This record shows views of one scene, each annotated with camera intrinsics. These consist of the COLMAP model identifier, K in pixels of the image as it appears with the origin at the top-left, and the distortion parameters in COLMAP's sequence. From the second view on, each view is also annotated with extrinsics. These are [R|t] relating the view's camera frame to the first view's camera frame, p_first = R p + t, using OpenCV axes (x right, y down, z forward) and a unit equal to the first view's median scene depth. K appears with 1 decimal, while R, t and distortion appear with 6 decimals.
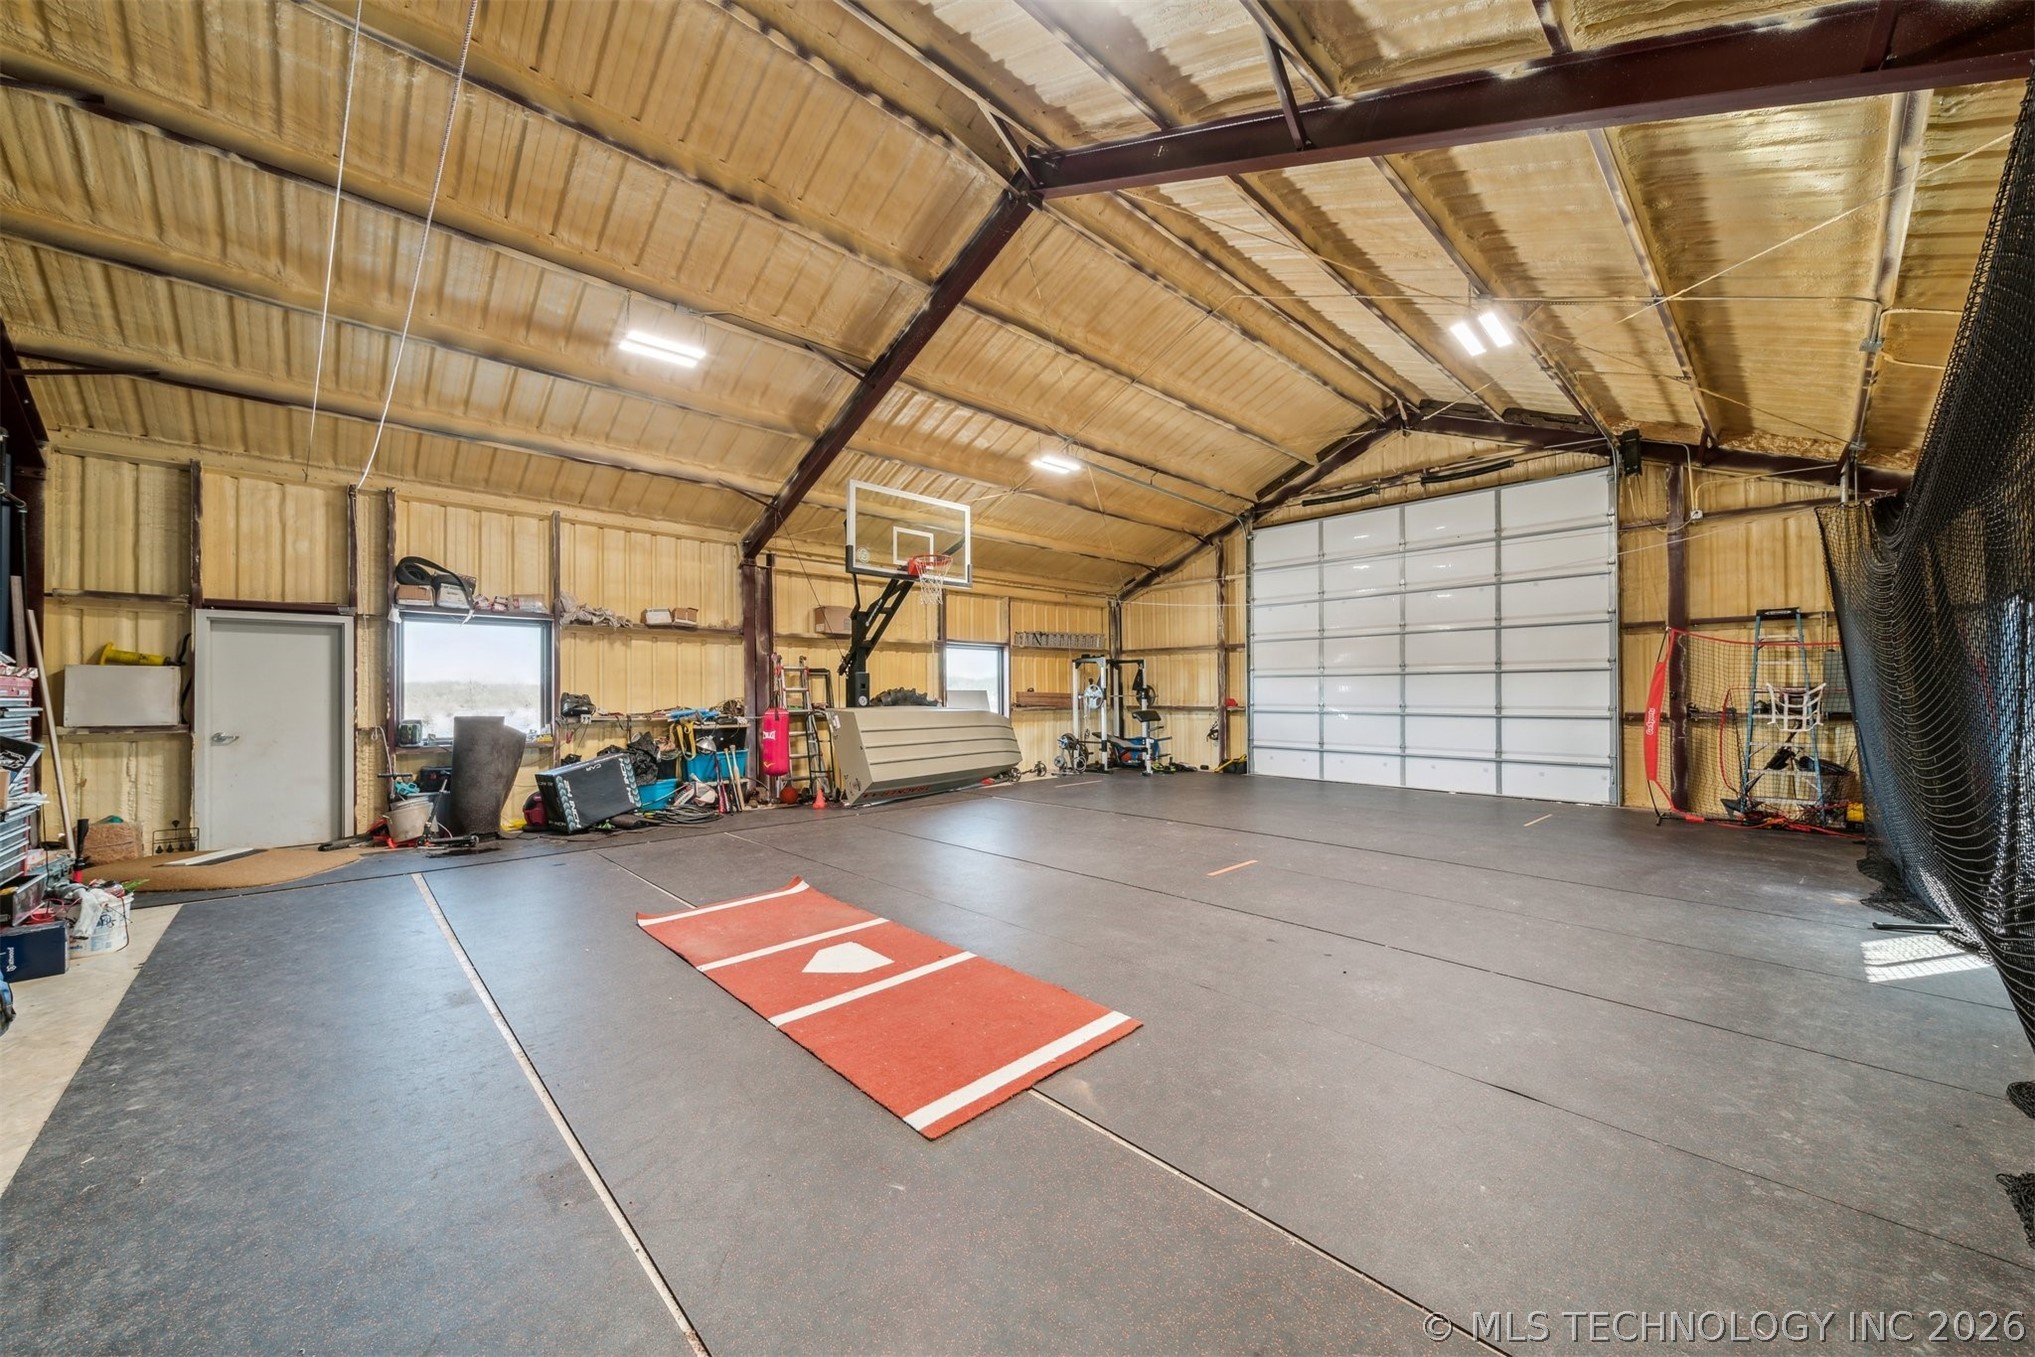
lens RADIAL K [[733.9, 0, 975.5], [0, 733.9, 682.3], [0, 0, 1]] dist [0.010757, 0.000102]
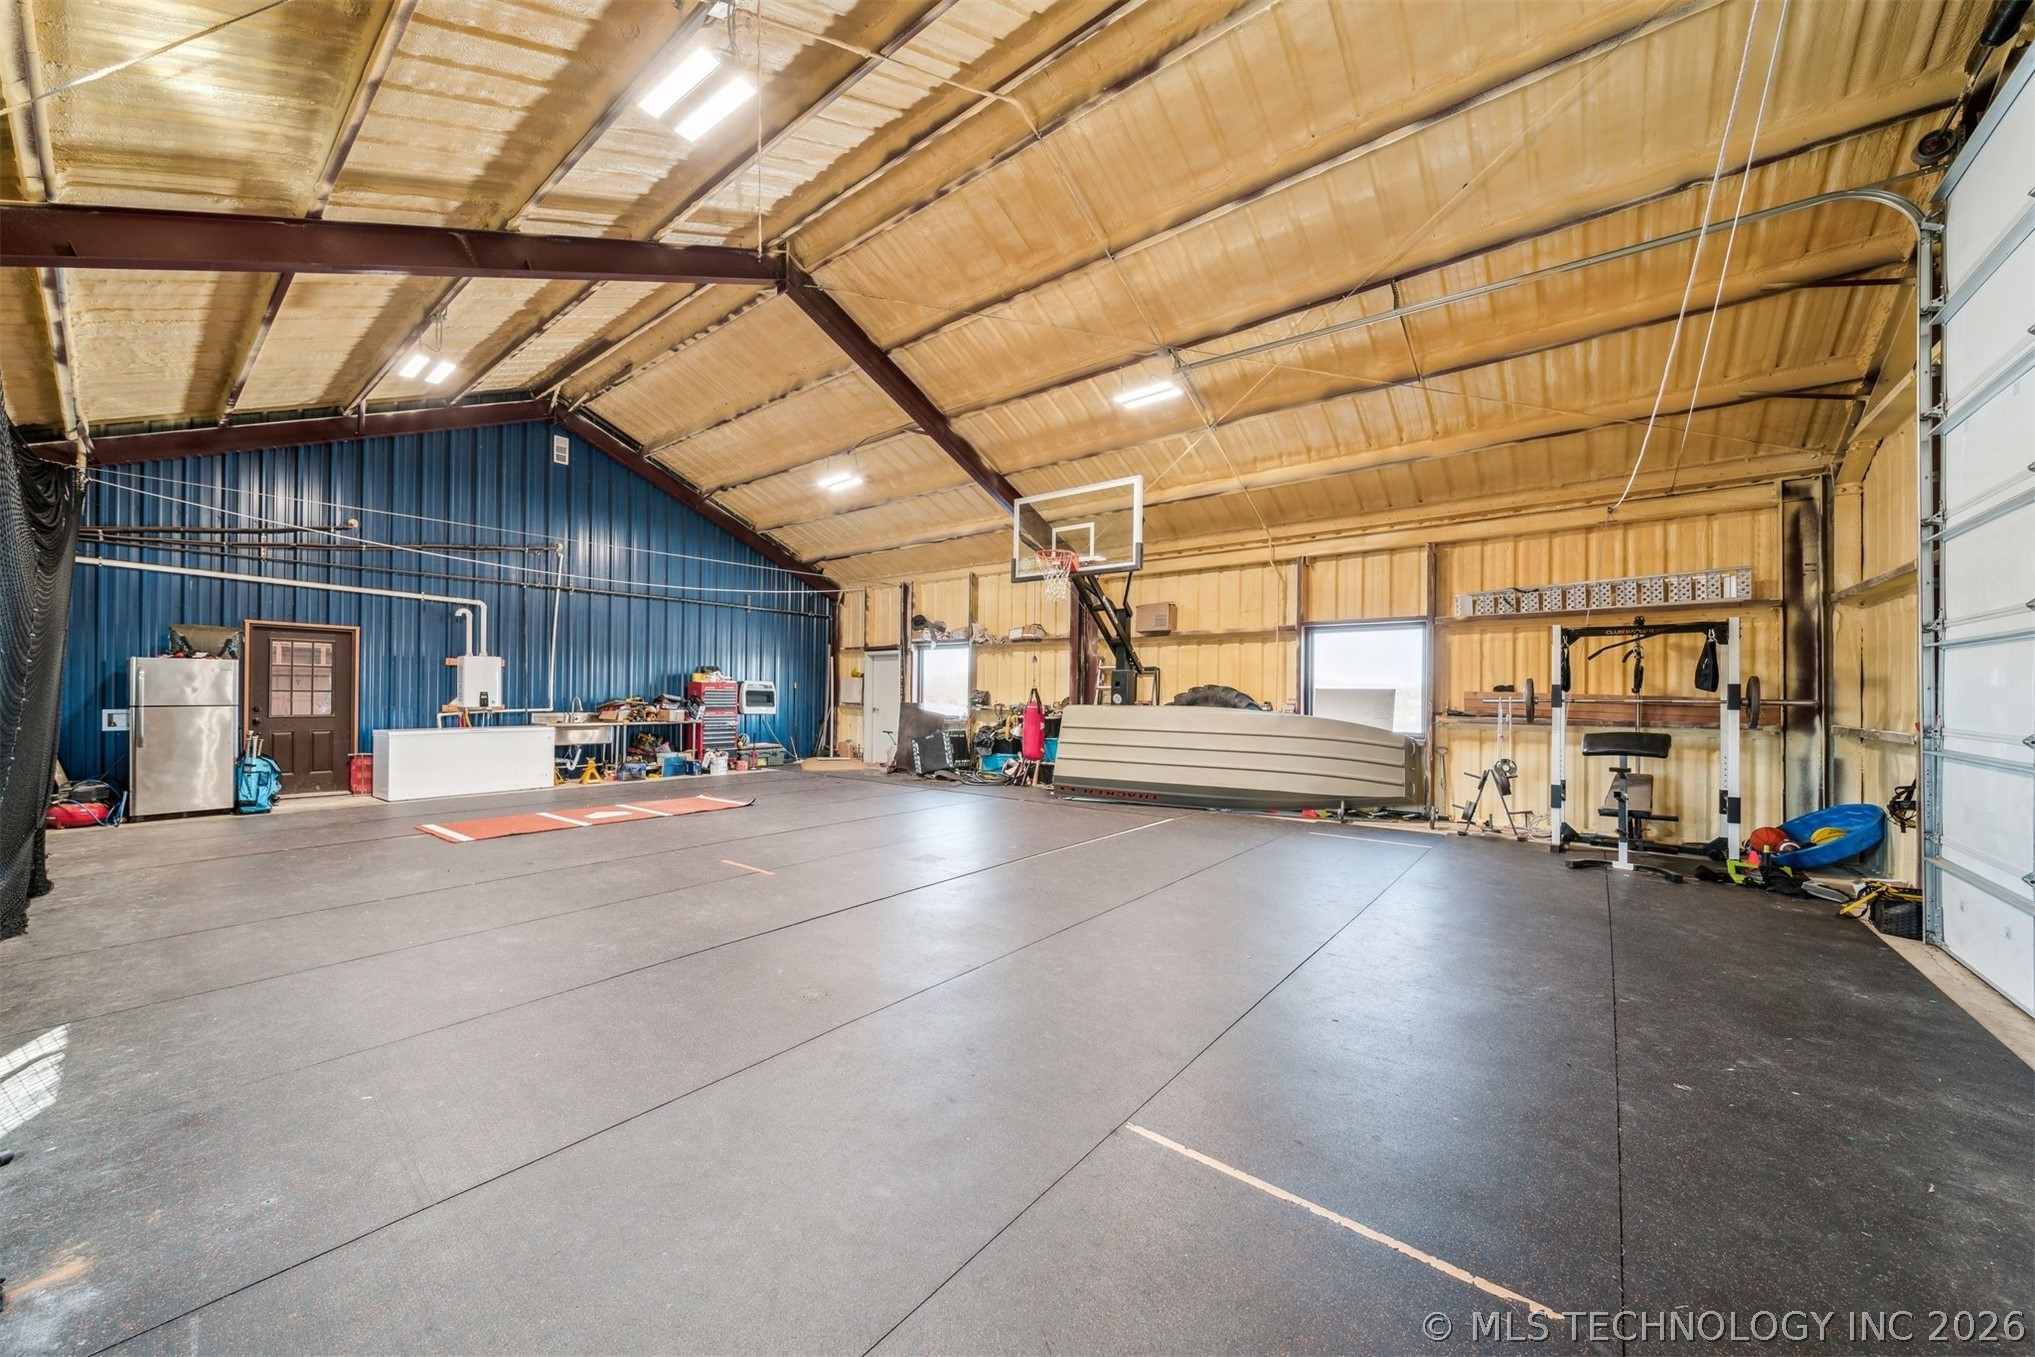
lens RADIAL K [[733.9, 0, 1014.1], [0, 733.9, 686.7], [0, 0, 1]] dist [0.010757, 0.000102]
pose [[0.161764, -0.000735, -0.986829, 0.993783], [0.003492, 0.999994, -0.000172, 0.009997], [0.986823, -0.003419, 0.161765, 0.866396]]
